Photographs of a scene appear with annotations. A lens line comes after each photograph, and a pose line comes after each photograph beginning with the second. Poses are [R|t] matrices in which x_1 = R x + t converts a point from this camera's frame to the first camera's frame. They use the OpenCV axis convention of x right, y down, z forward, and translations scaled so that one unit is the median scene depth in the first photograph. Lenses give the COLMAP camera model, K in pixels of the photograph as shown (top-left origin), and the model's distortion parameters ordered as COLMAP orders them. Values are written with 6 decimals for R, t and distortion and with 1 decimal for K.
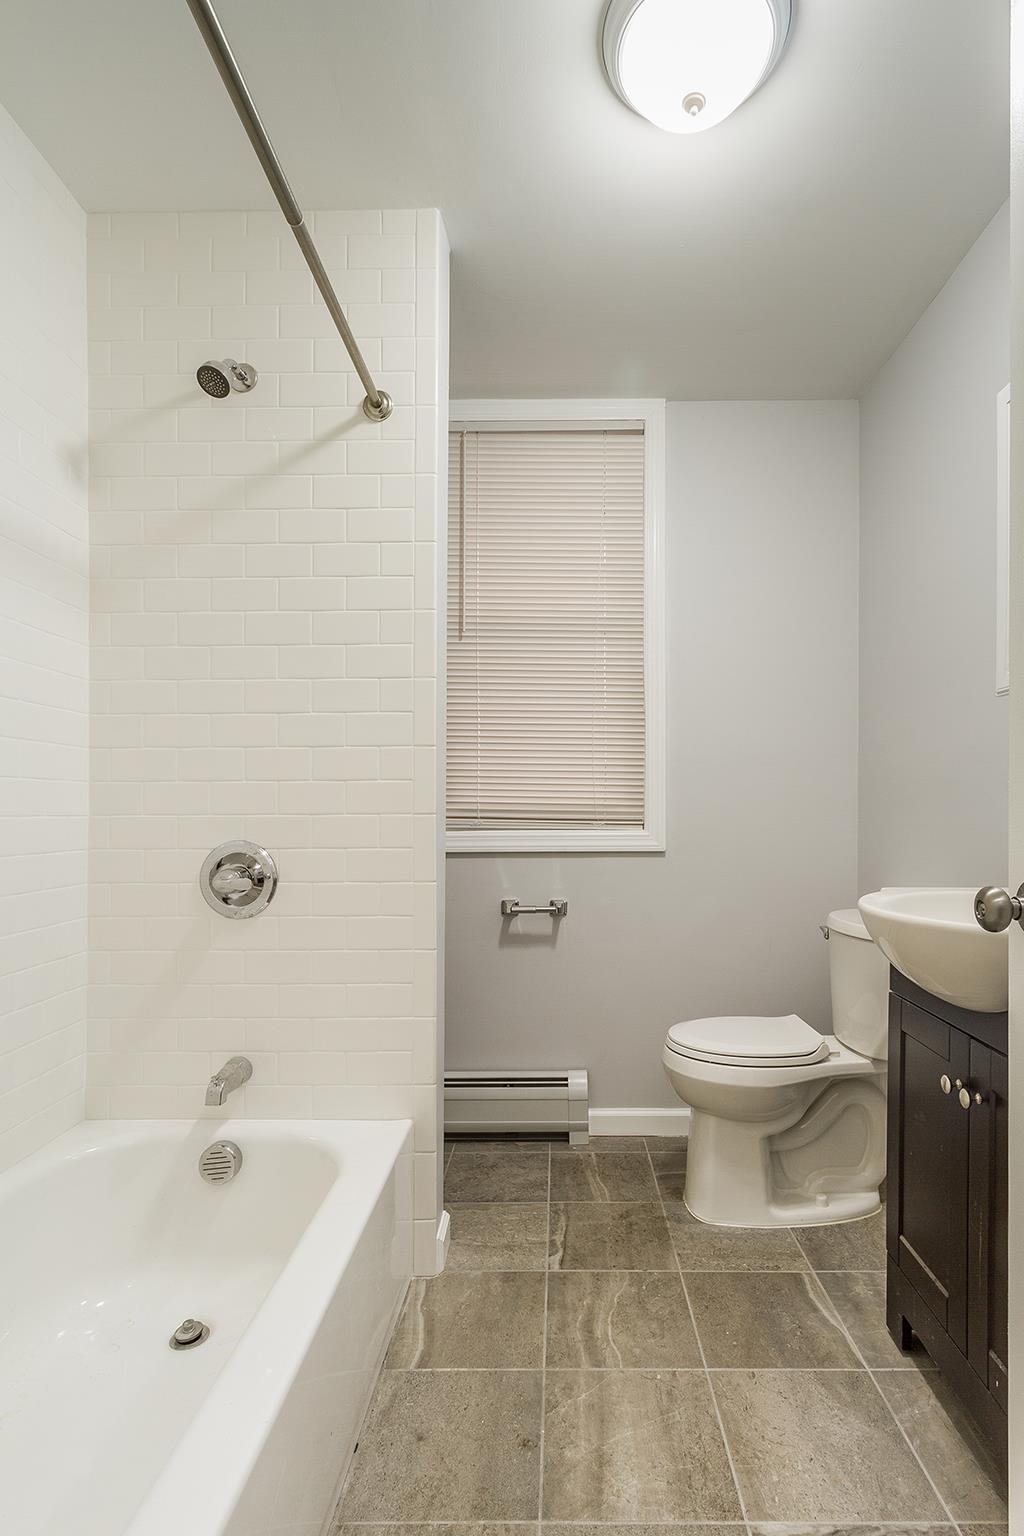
lens RADIAL K [[704.8, 0, 520.2], [0, 704.8, 777.0], [0, 0, 1]] dist [-0.001161, 0.000087]
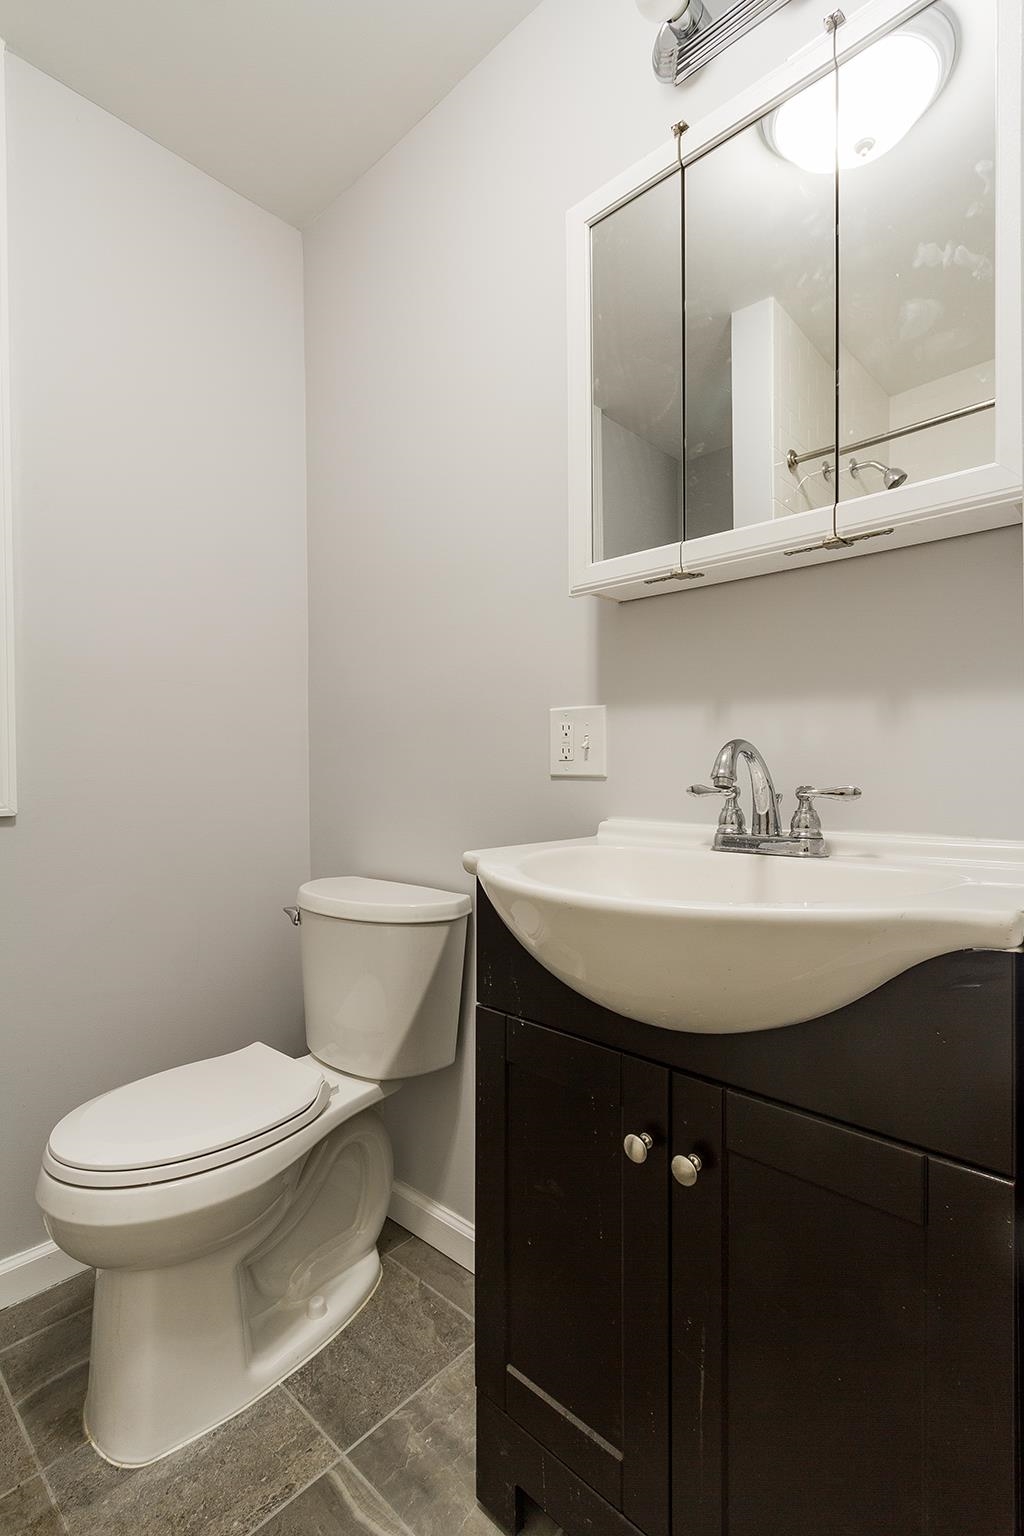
lens RADIAL K [[704.8, 0, 520.2], [0, 704.8, 777.0], [0, 0, 1]] dist [-0.001161, 0.000087]
pose [[0.636217, -0.012037, 0.771416, 0.028288], [-0.032472, 0.998574, 0.042362, 0.047245], [-0.770826, -0.052001, 0.634919, 0.438915]]
